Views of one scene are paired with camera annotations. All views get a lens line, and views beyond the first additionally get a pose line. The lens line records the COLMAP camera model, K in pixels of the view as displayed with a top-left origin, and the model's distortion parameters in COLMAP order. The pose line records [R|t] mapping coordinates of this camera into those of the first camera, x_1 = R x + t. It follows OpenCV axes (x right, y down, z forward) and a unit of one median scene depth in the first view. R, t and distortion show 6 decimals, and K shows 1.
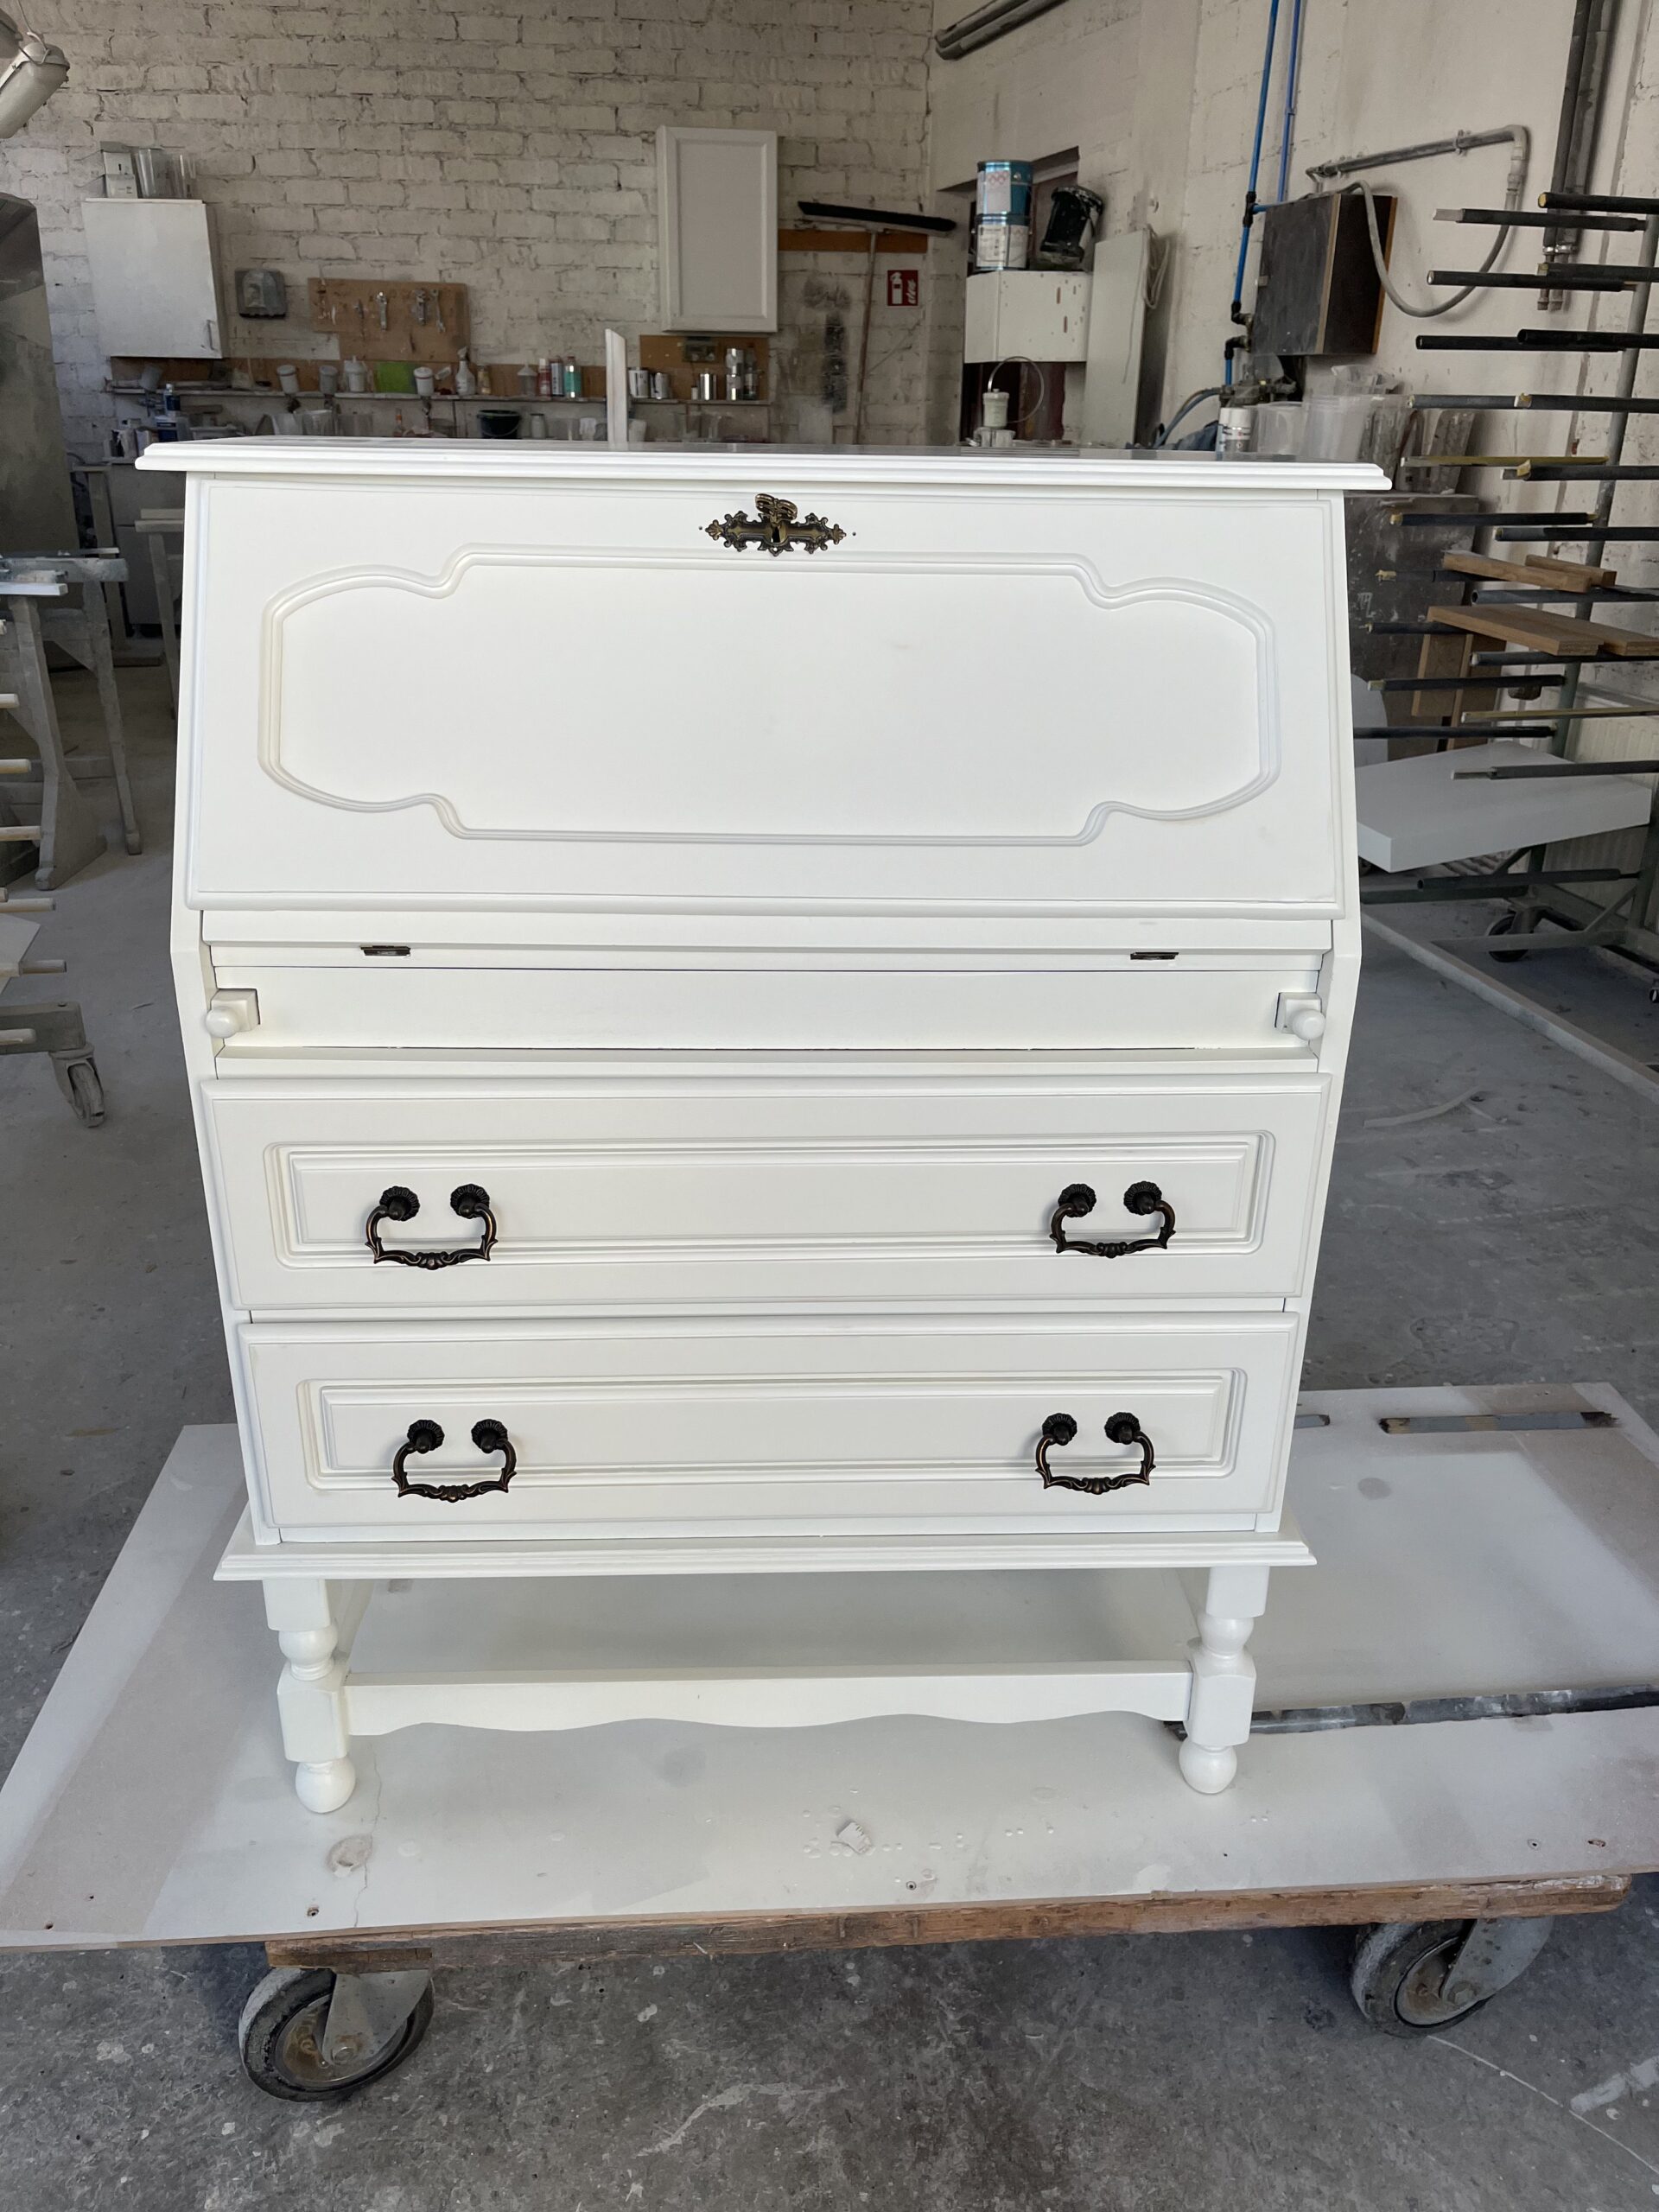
lens RADIAL K [[1657.3, 0, 834.0], [0, 1657.3, 1122.7], [0, 0, 1]] dist [0.079470, -0.121887]
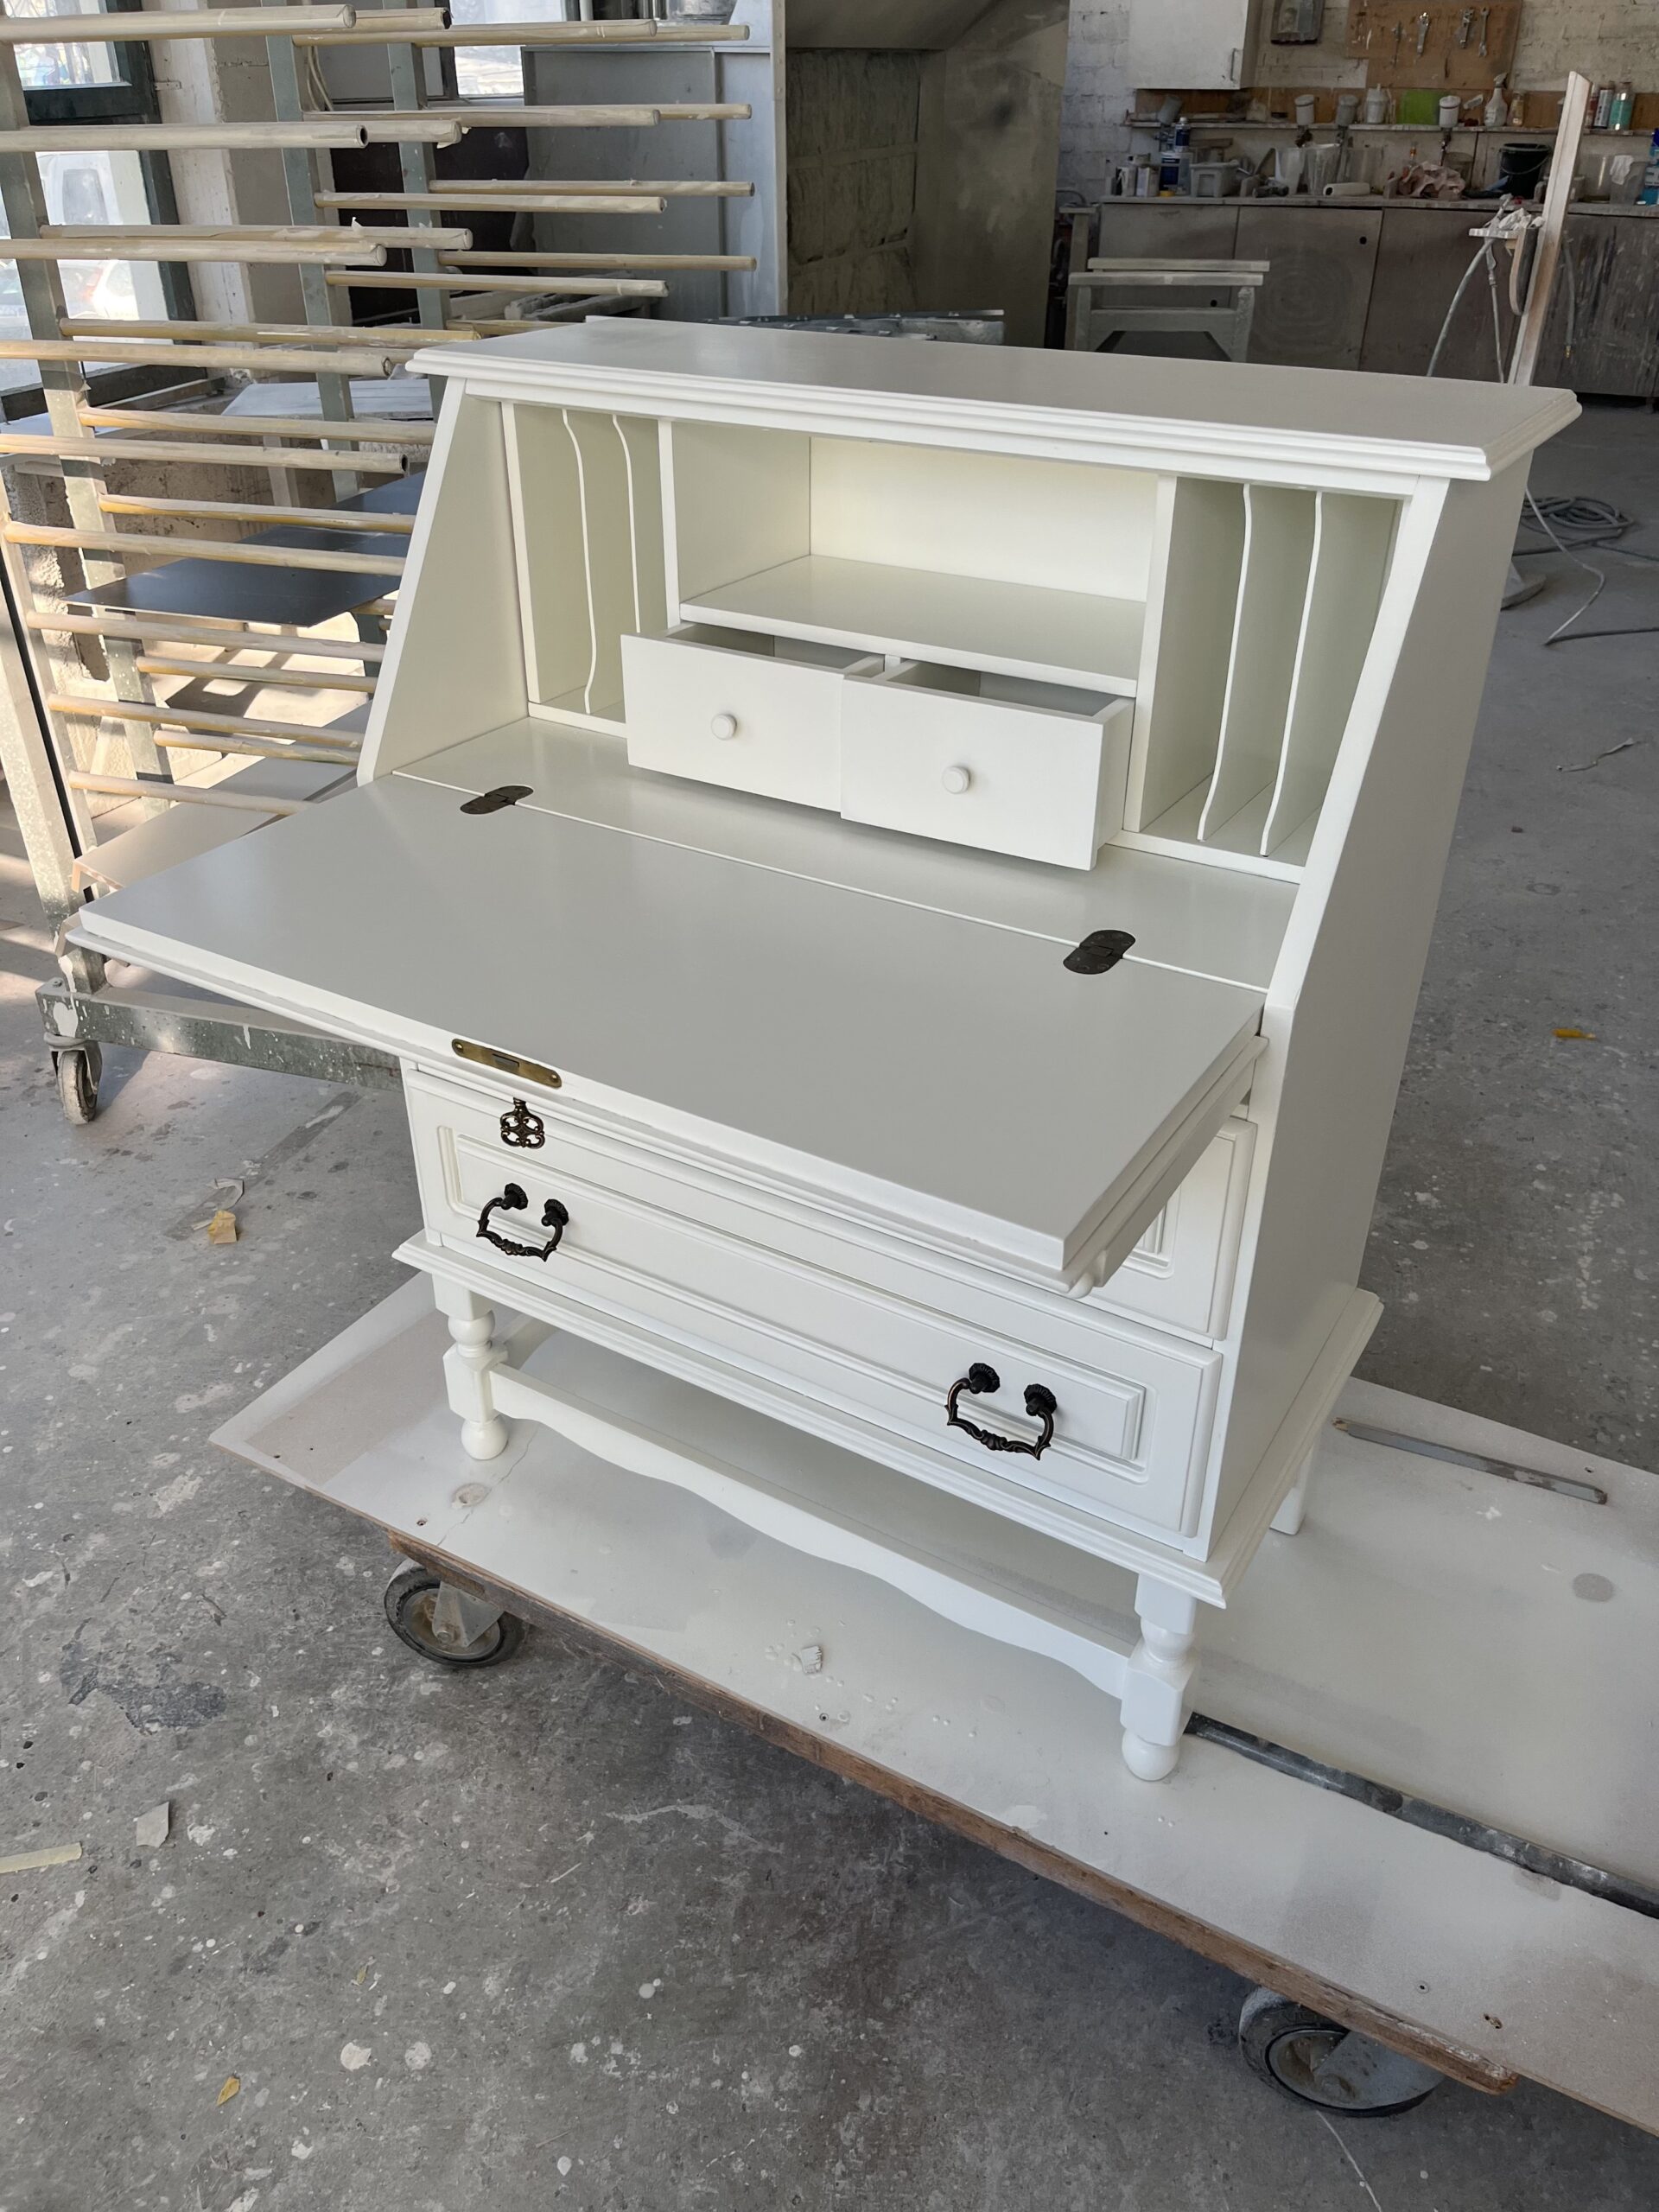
lens RADIAL K [[1657.3, 0, 834.0], [0, 1657.3, 1122.7], [0, 0, 1]] dist [0.079470, -0.121887]
pose [[0.828400, 0.278240, -0.486144, 0.195908], [-0.206775, 0.958506, 0.196242, -0.057912], [0.520574, -0.062044, 0.851559, 0.033528]]
